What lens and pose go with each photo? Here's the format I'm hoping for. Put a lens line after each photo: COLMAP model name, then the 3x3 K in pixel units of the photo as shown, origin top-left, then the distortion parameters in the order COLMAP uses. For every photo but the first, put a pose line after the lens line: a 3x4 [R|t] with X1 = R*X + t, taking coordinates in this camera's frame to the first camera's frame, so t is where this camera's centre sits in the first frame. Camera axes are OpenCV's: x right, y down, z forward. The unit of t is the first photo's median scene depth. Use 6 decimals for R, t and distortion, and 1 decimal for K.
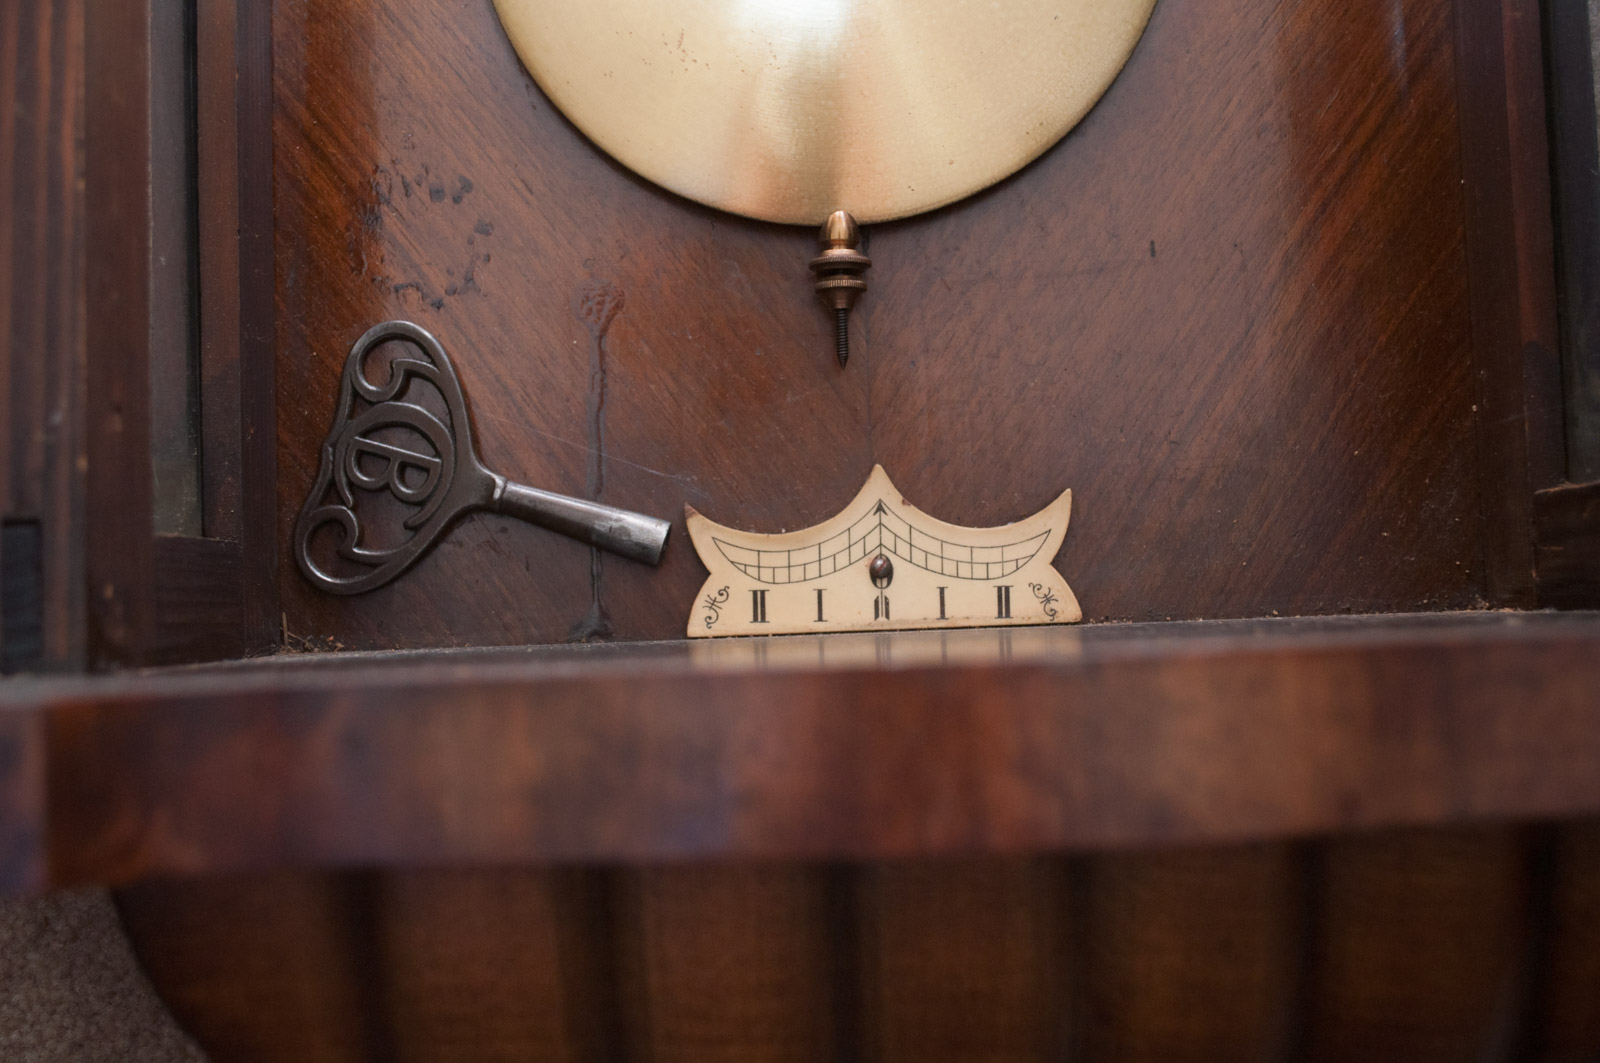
lens RADIAL K [[1974.4, 0, 806.5], [0, 1974.4, 529.1], [0, 0, 1]] dist [-0.056336, 0.000000]
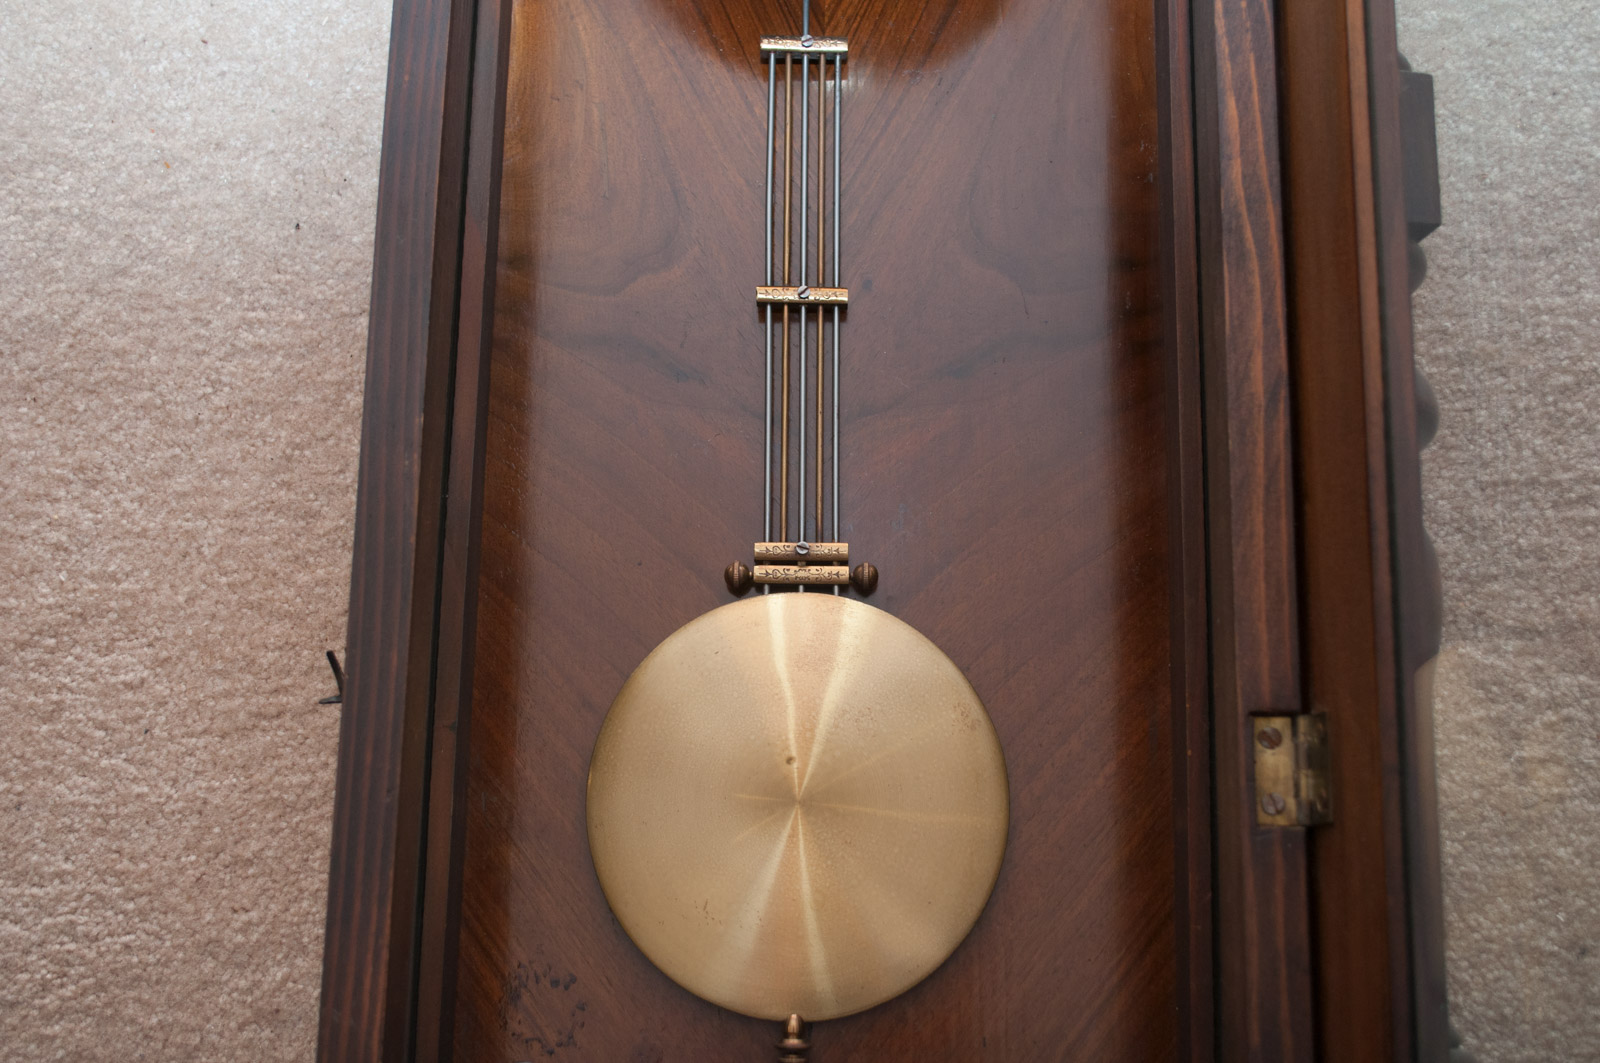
lens RADIAL K [[1974.4, 0, 796.5], [0, 1974.4, 531.1], [0, 0, 1]] dist [-0.056336, 0.000000]
pose [[0.997960, 0.048054, -0.042037, 0.067841], [-0.054654, 0.983330, -0.173420, -0.269435], [0.033002, 0.175364, 0.983950, -0.698621]]
